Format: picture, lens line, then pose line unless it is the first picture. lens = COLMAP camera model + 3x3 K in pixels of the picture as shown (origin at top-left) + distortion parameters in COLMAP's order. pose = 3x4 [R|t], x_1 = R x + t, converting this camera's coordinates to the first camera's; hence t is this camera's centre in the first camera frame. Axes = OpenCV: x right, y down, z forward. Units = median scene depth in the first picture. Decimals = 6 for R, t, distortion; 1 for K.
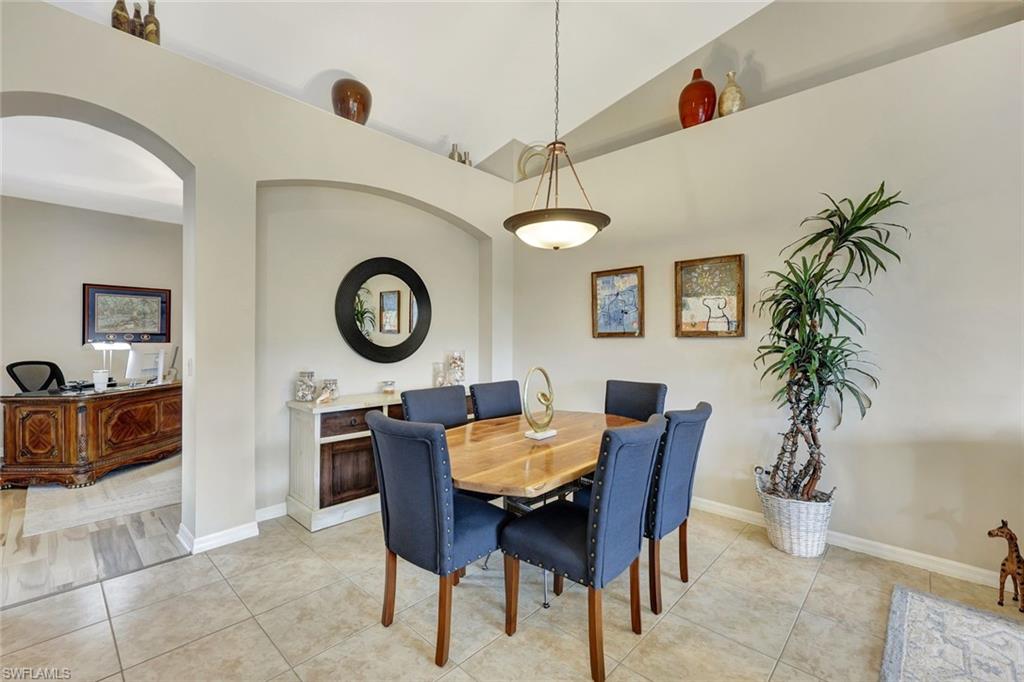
lens RADIAL K [[433.5, 0, 512.0], [0, 433.5, 341.0], [0, 0, 1]] dist [0.002562, 0.000351]
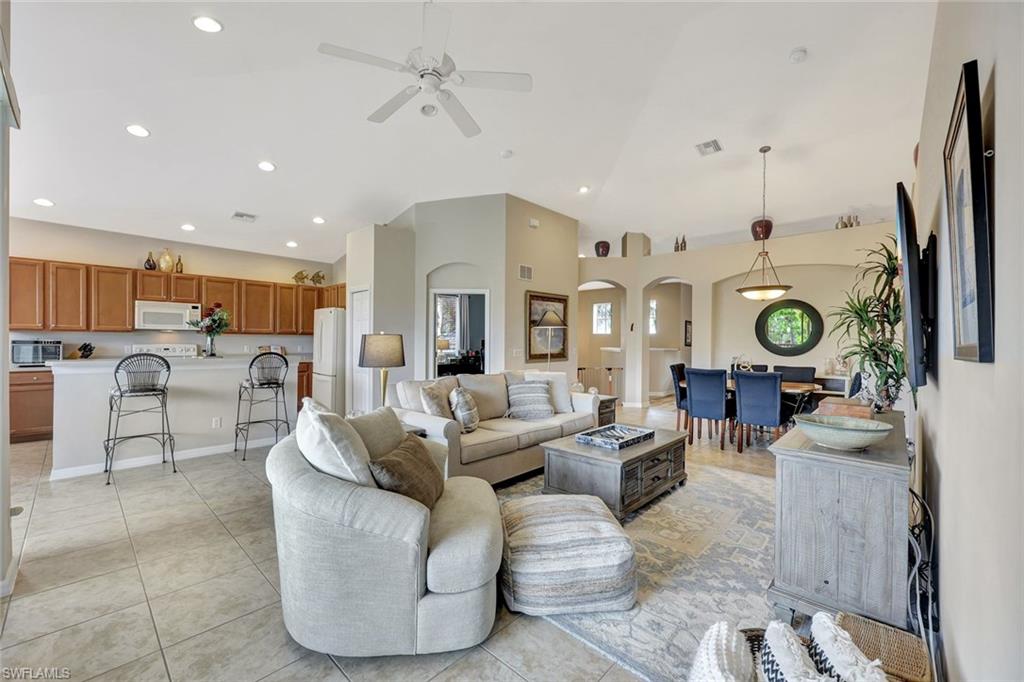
lens RADIAL K [[411.5, 0, 510.3], [0, 411.5, 340.3], [0, 0, 1]] dist [0.012441, -0.000052]
pose [[-0.002919, -0.009197, -0.999953, 1.762739], [-0.014039, 0.999860, -0.009155, 0.016531], [0.999897, 0.014011, -0.003047, -0.212831]]
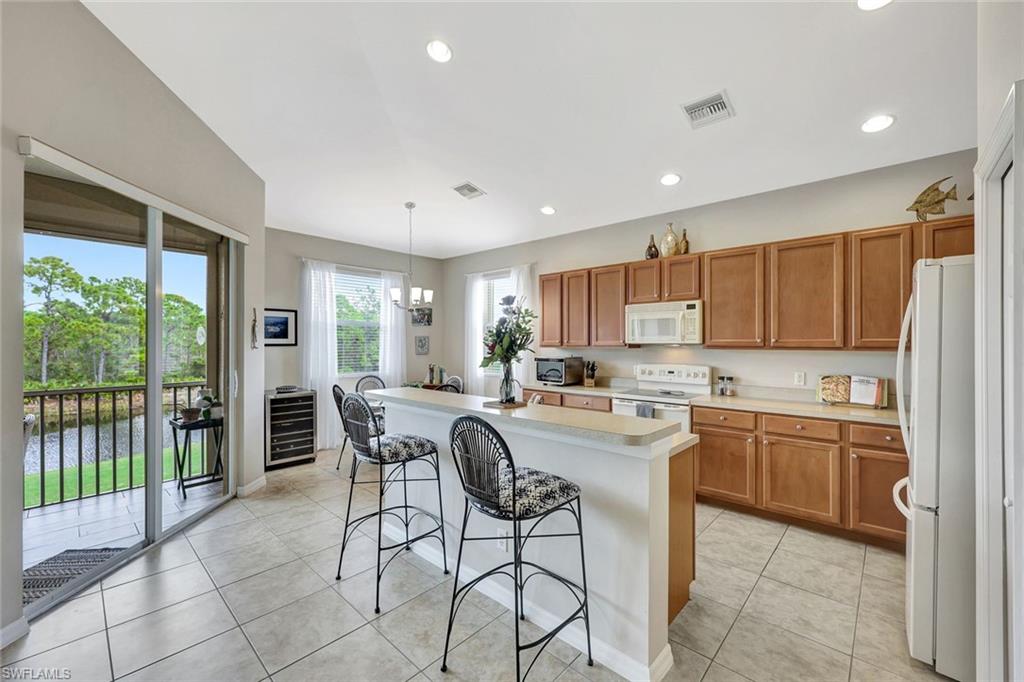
lens RADIAL K [[414.3, 0, 512.0], [0, 414.3, 341.0], [0, 0, 1]] dist [-0.003268, 0.000058]
pose [[-0.999972, -0.007425, 0.000929, 0.288190], [-0.007423, 0.999969, 0.002601, -0.037271], [-0.000948, 0.002594, -0.999996, -0.526142]]
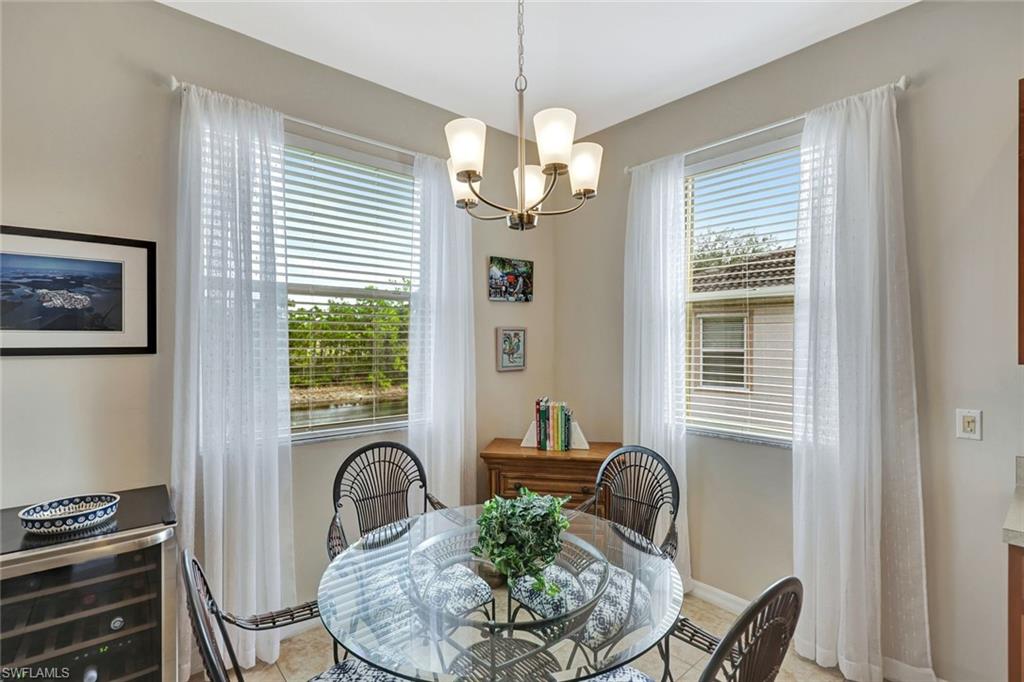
lens RADIAL K [[489.4, 0, 515.1], [0, 489.4, 343.4], [0, 0, 1]] dist [0.000739, 0.000075]
pose [[-0.993390, -0.008092, 0.114504, 0.622148], [-0.007094, 0.999933, 0.009119, -0.029280], [-0.114570, 0.008246, -0.993381, -1.616432]]
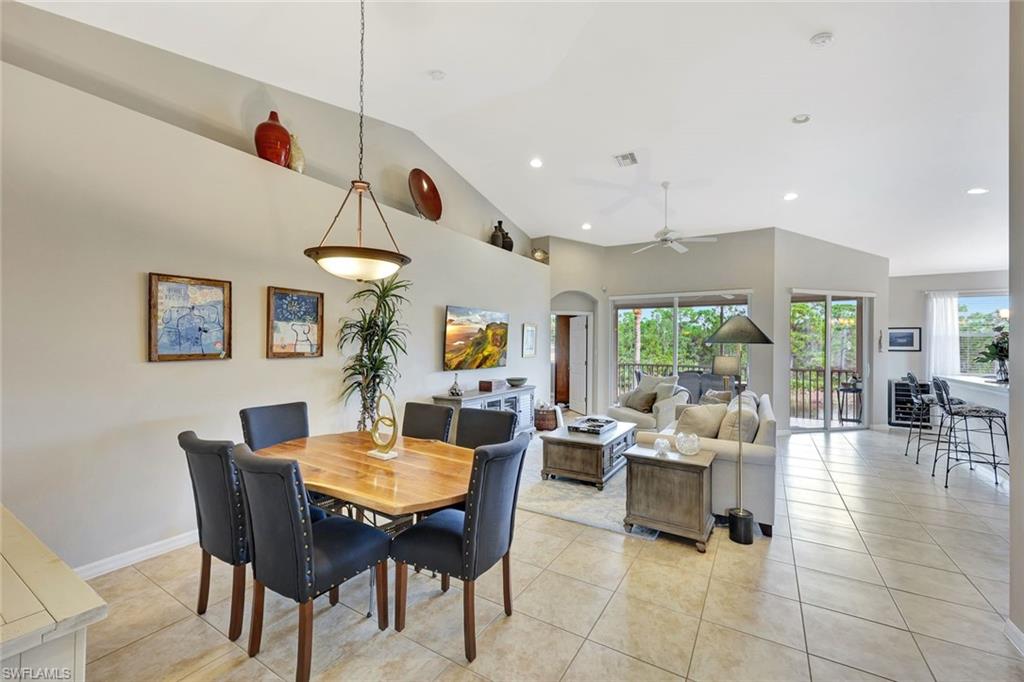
lens RADIAL K [[414.3, 0, 512.0], [0, 414.3, 341.0], [0, 0, 1]] dist [-0.003268, 0.000058]
pose [[-0.197231, 0.000911, 0.980357, -0.762785], [-0.004177, 0.999990, -0.001769, -0.054672], [-0.980348, -0.004444, -0.197226, 0.665225]]
